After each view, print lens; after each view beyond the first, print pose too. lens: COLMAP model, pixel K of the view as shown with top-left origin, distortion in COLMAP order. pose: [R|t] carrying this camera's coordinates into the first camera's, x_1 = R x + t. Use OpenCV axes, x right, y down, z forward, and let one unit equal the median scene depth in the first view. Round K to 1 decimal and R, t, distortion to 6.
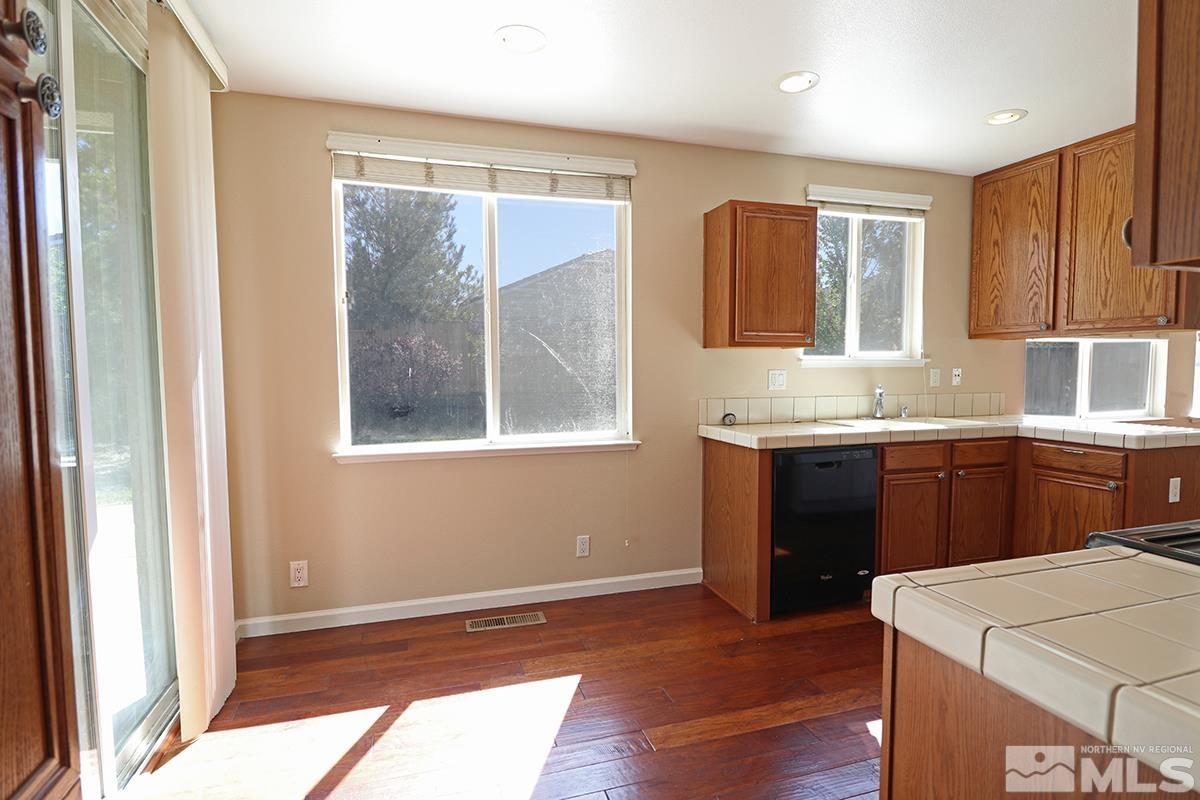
lens RADIAL K [[605.0, 0, 606.1], [0, 605.0, 411.7], [0, 0, 1]] dist [-0.020483, -0.001122]
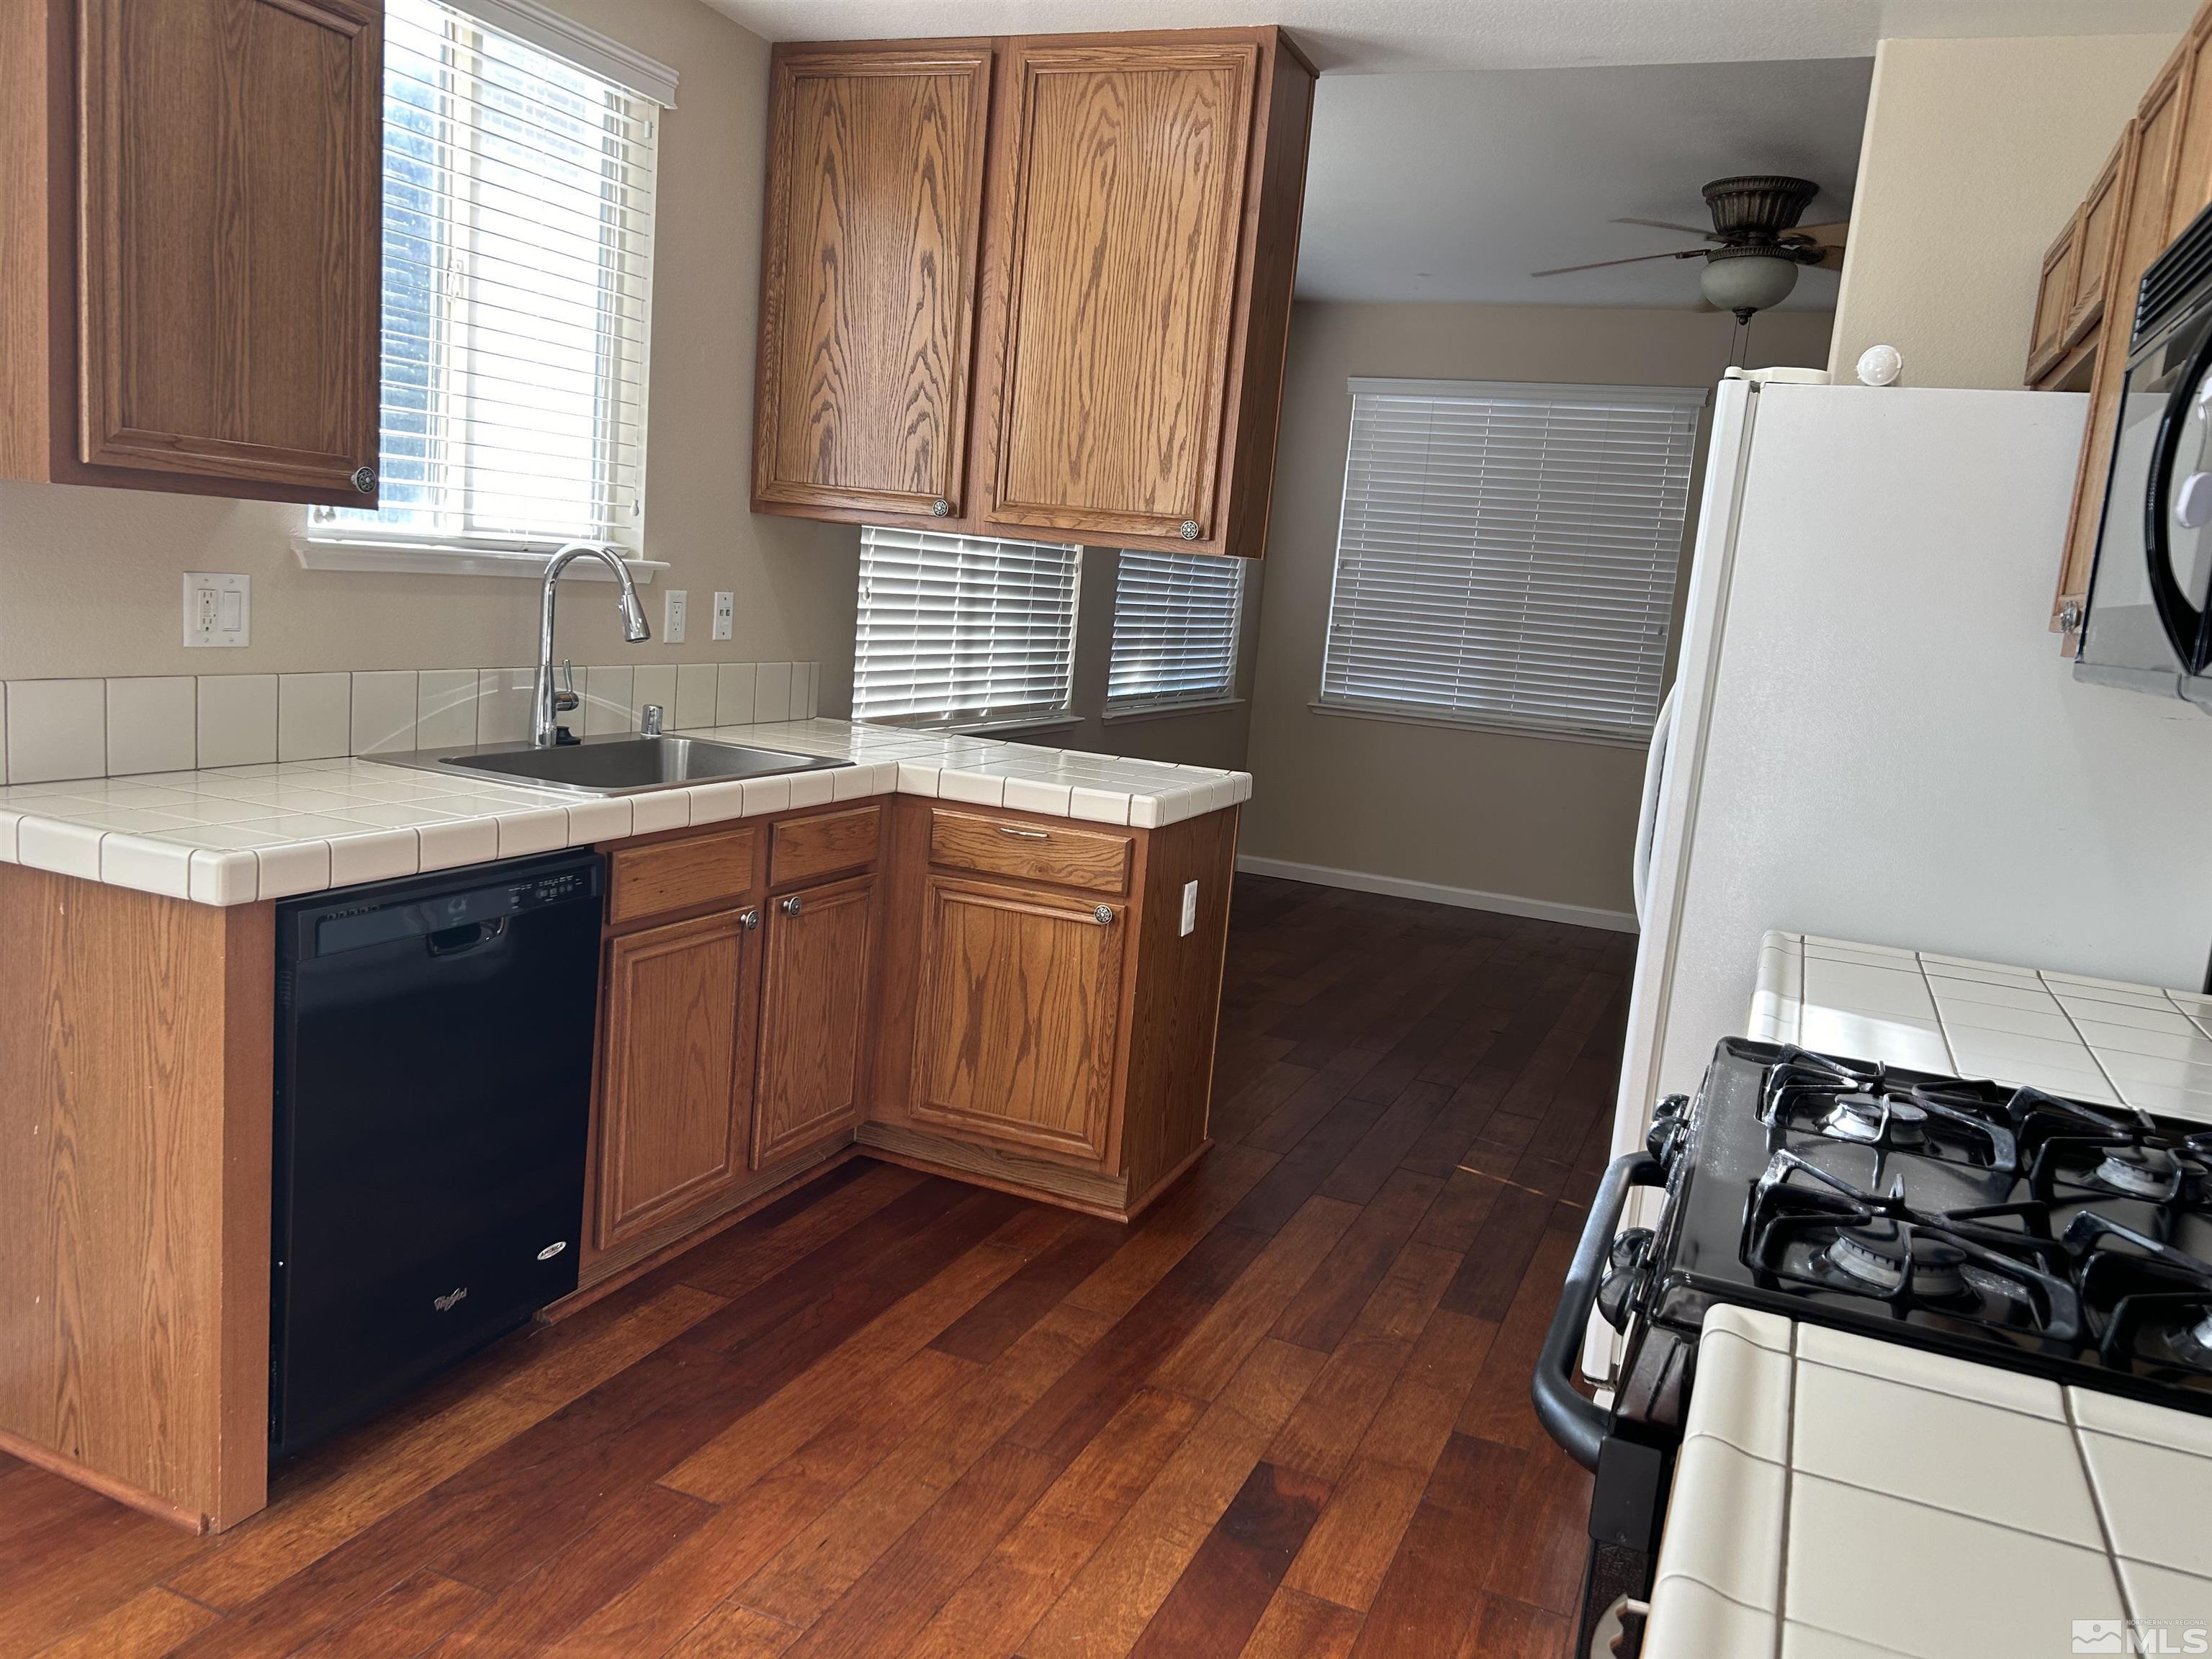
lens RADIAL K [[1636.9, 0, 1085.4], [0, 1636.9, 840.5], [0, 0, 1]] dist [0.051162, -0.055373]
pose [[0.645551, -0.063367, 0.761084, -0.043933], [-0.034535, 0.993110, 0.111978, -0.052964], [-0.762936, -0.098571, 0.638915, 0.239239]]
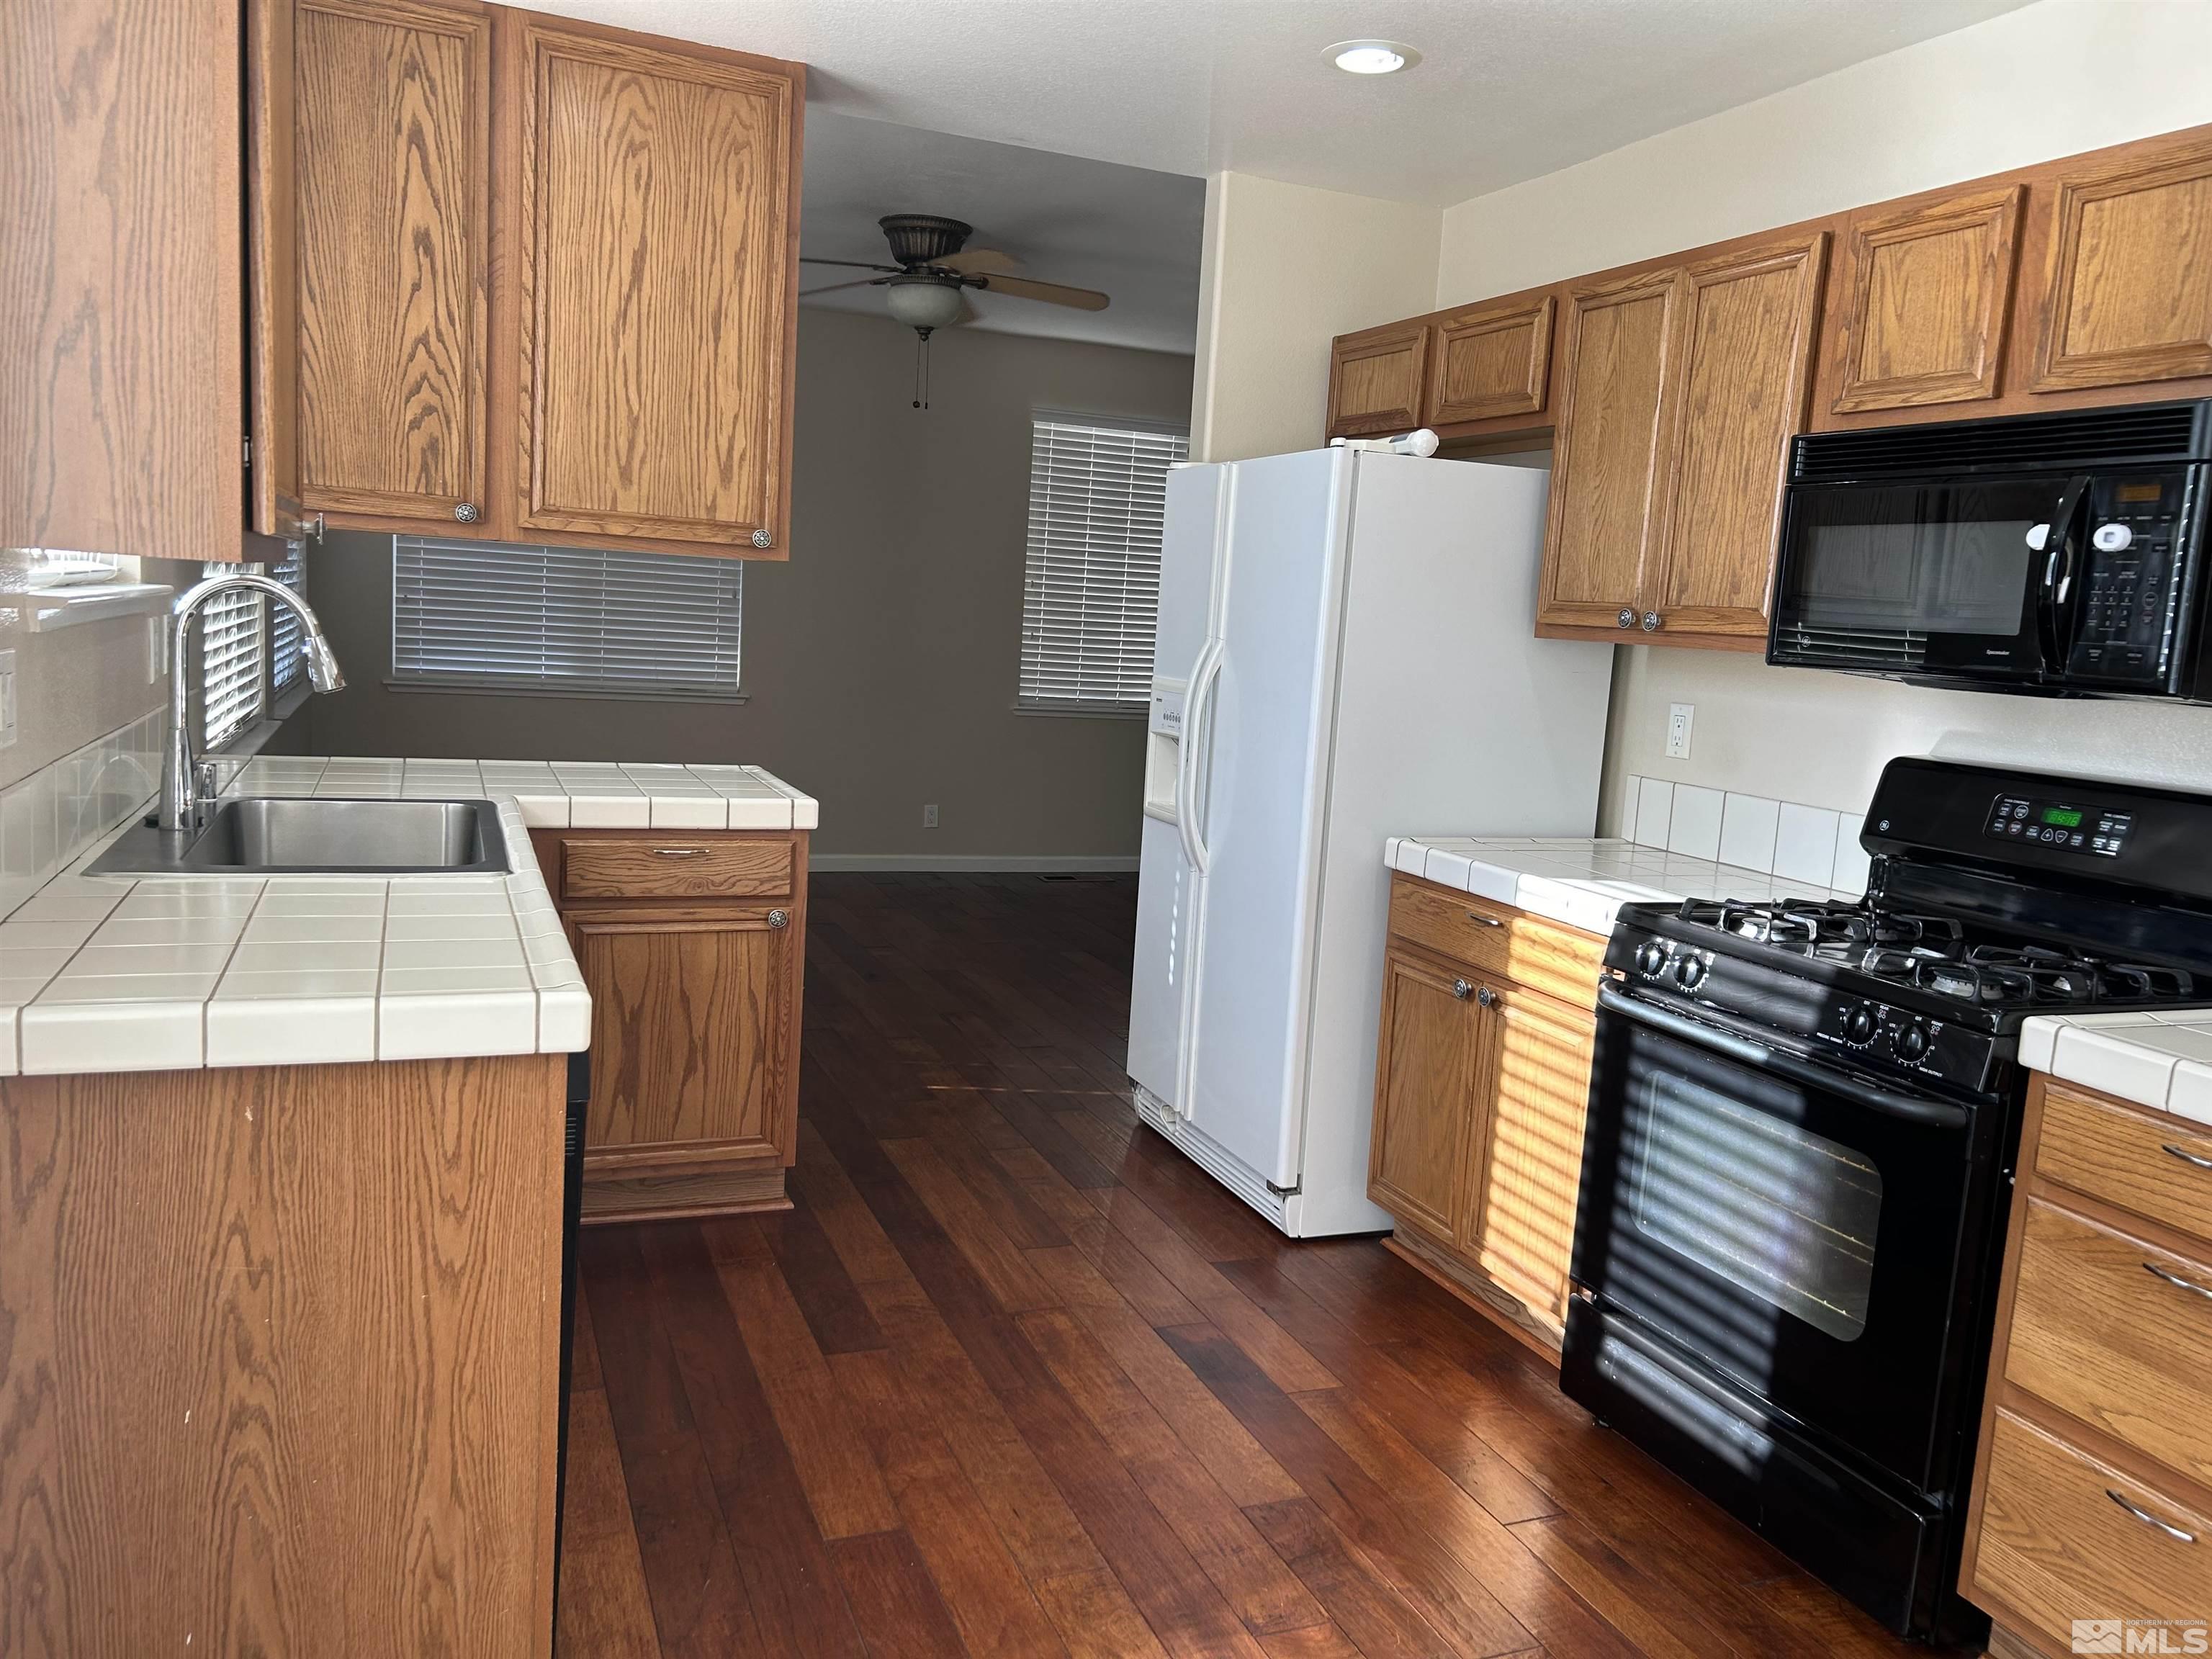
lens RADIAL K [[1658.2, 0, 1093.7], [0, 1658.2, 838.8], [0, 0, 1]] dist [0.009286, 0.003410]
pose [[-0.075369, -0.138764, 0.987453, -0.329941], [0.009252, 0.990130, 0.139847, -0.092005], [-0.997113, 0.019676, -0.073342, 0.770228]]
